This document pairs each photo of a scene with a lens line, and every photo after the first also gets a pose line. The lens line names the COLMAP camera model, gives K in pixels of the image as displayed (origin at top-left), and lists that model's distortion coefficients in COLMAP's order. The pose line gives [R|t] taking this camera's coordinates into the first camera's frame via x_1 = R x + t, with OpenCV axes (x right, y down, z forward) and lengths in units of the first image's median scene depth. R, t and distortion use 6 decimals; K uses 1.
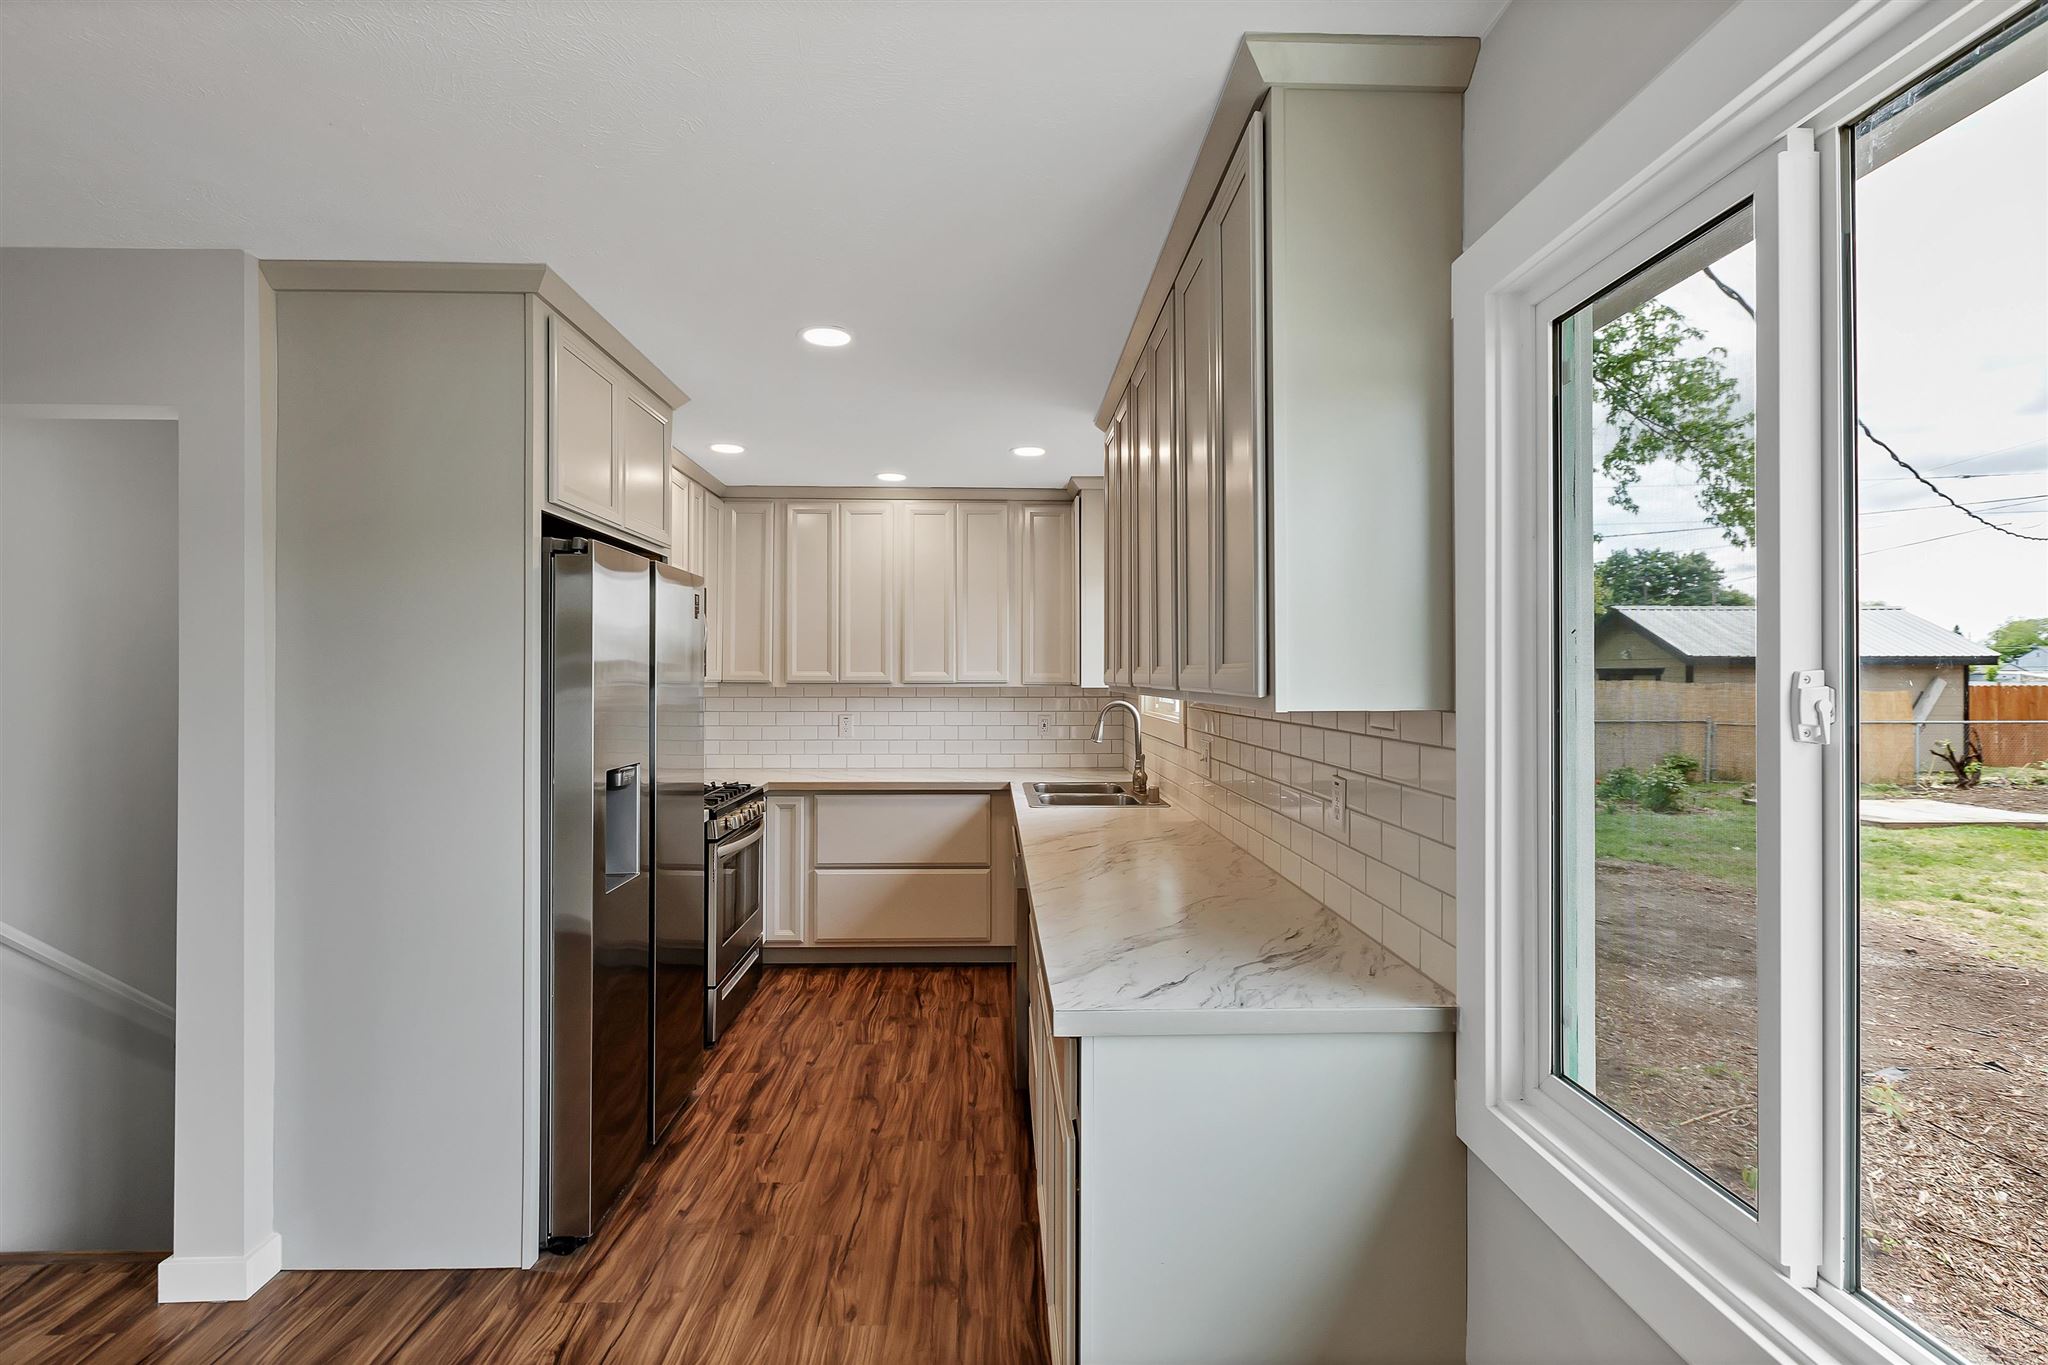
lens RADIAL K [[919.2, 0, 999.1], [0, 919.2, 670.4], [0, 0, 1]] dist [0.005503, -0.001087]
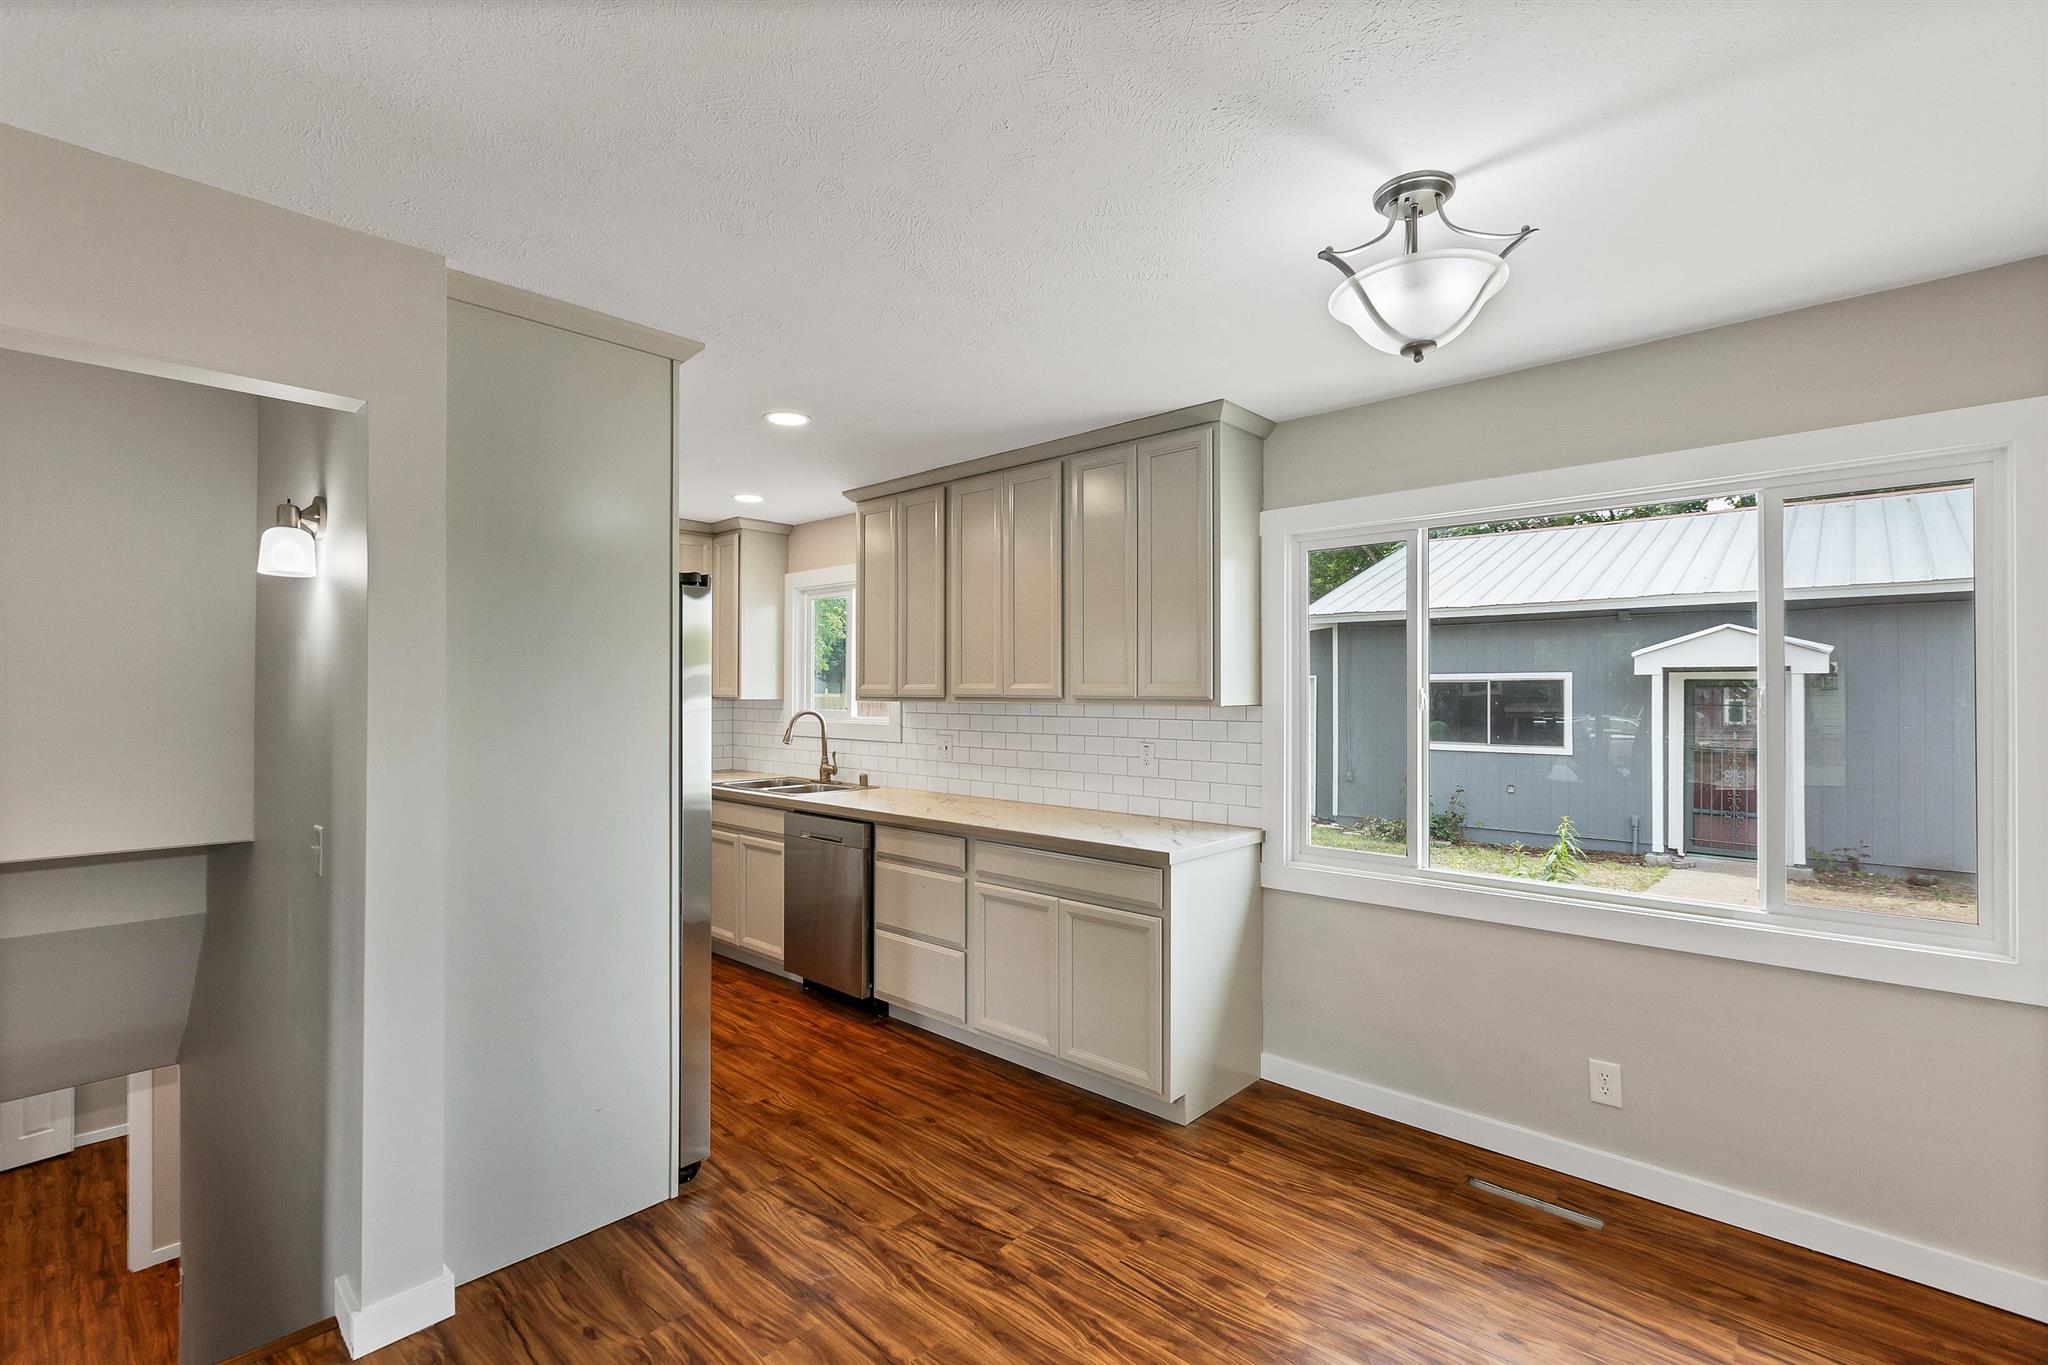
lens RADIAL K [[919.2, 0, 1013.2], [0, 919.2, 684.7], [0, 0, 1]] dist [0.005503, -0.001087]
pose [[0.697551, 0.005425, 0.716515, -0.674414], [-0.004549, 0.999985, -0.003142, 0.002228], [-0.716521, -0.001068, 0.697565, -0.074635]]
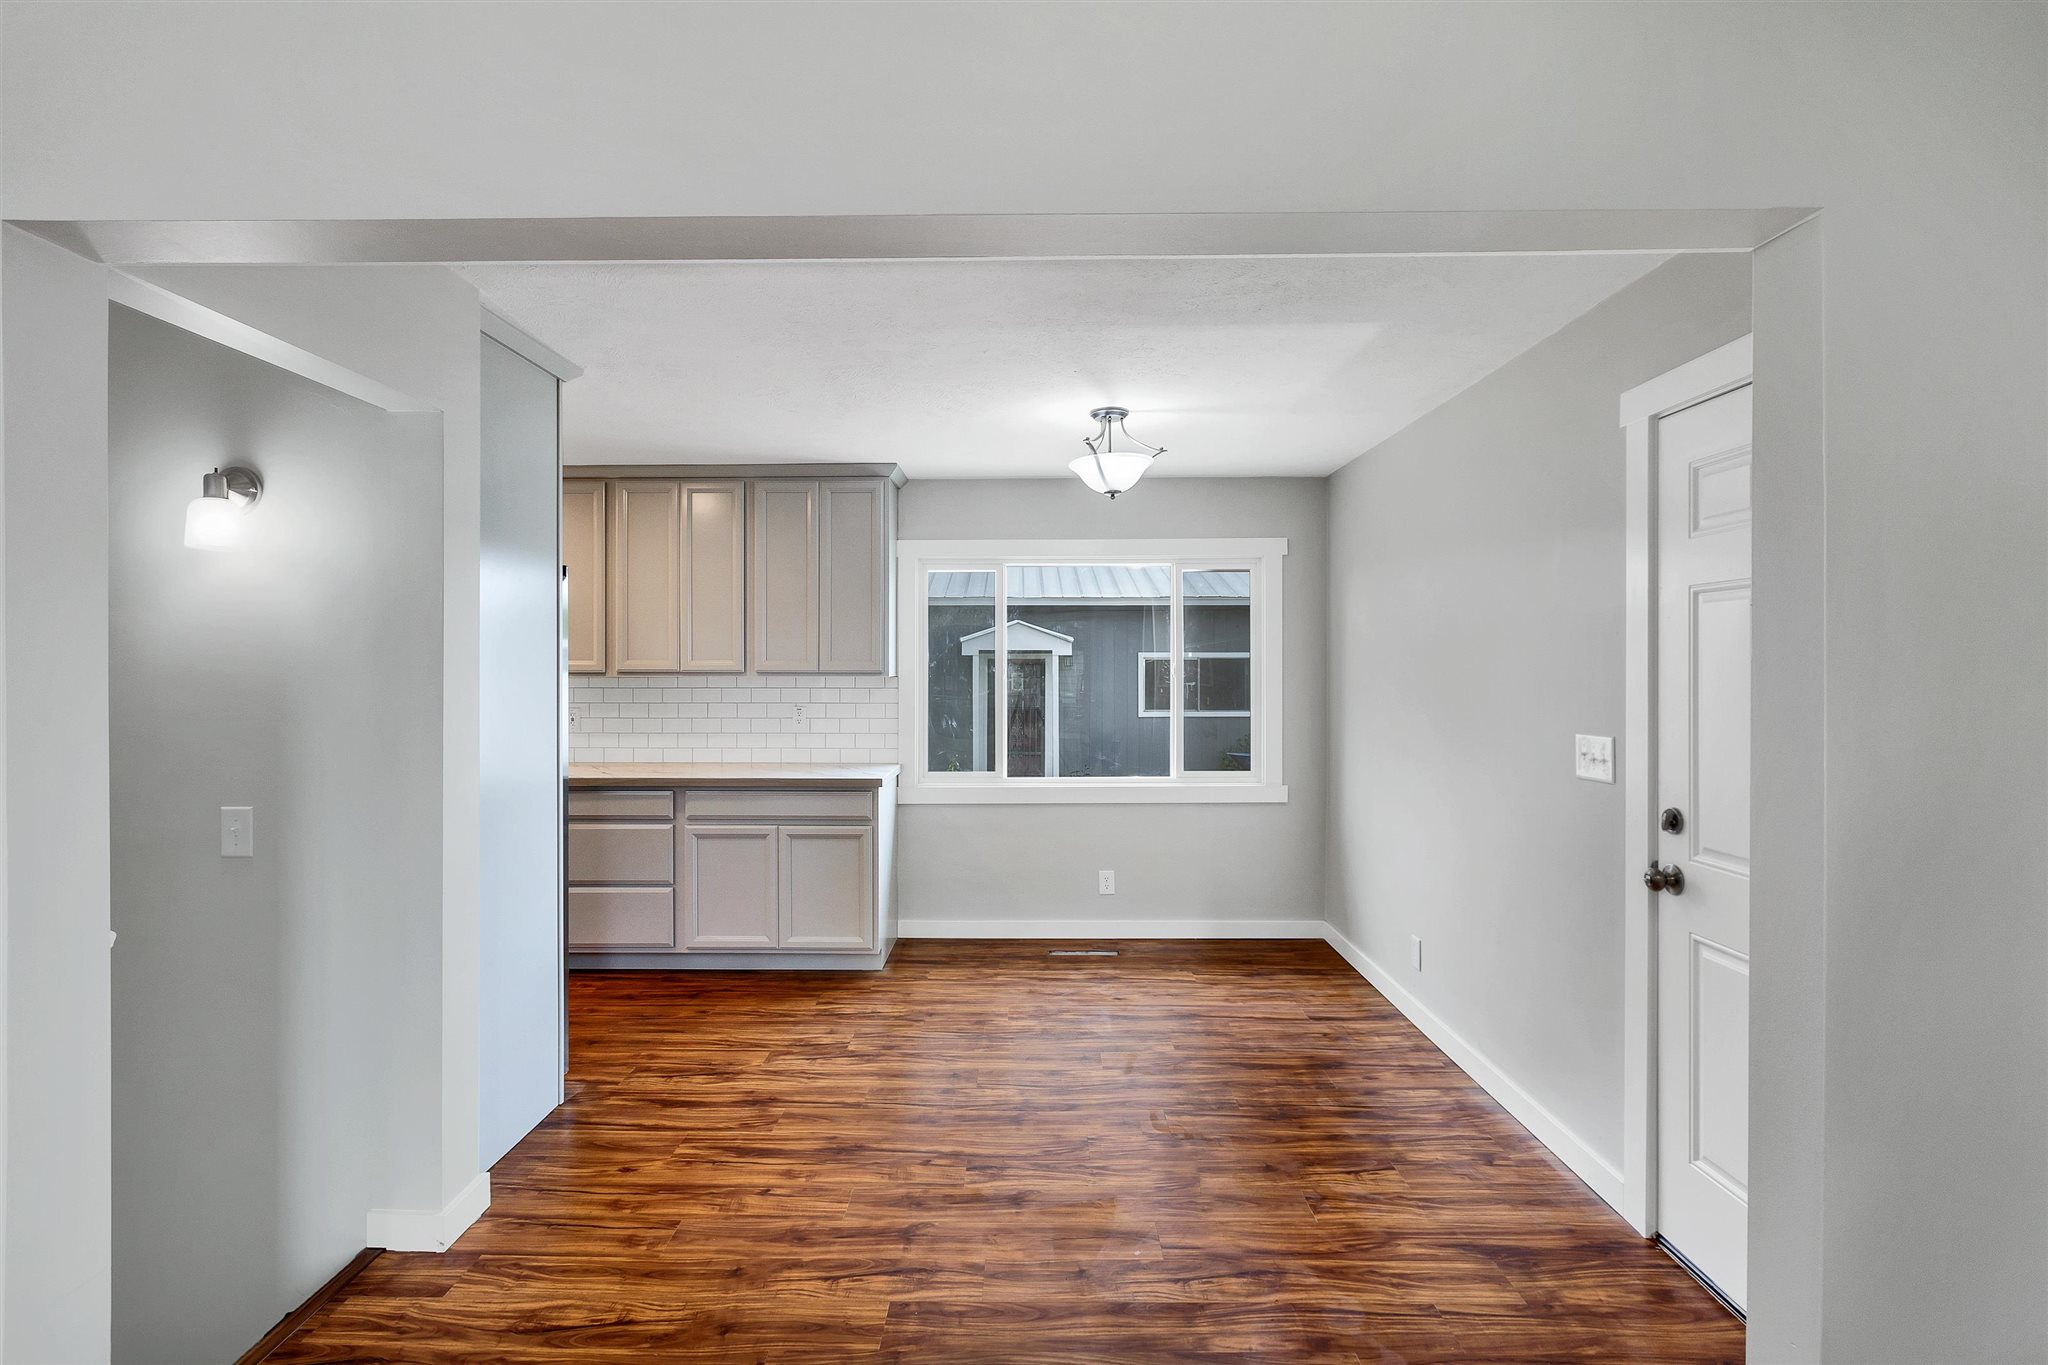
lens RADIAL K [[919.2, 0, 988.5], [0, 919.2, 666.0], [0, 0, 1]] dist [0.005503, -0.001087]
pose [[0.069818, 0.001441, 0.997559, -1.165155], [-0.005903, 0.999982, -0.001032, 0.004345], [-0.997542, -0.005817, 0.069825, 0.183946]]
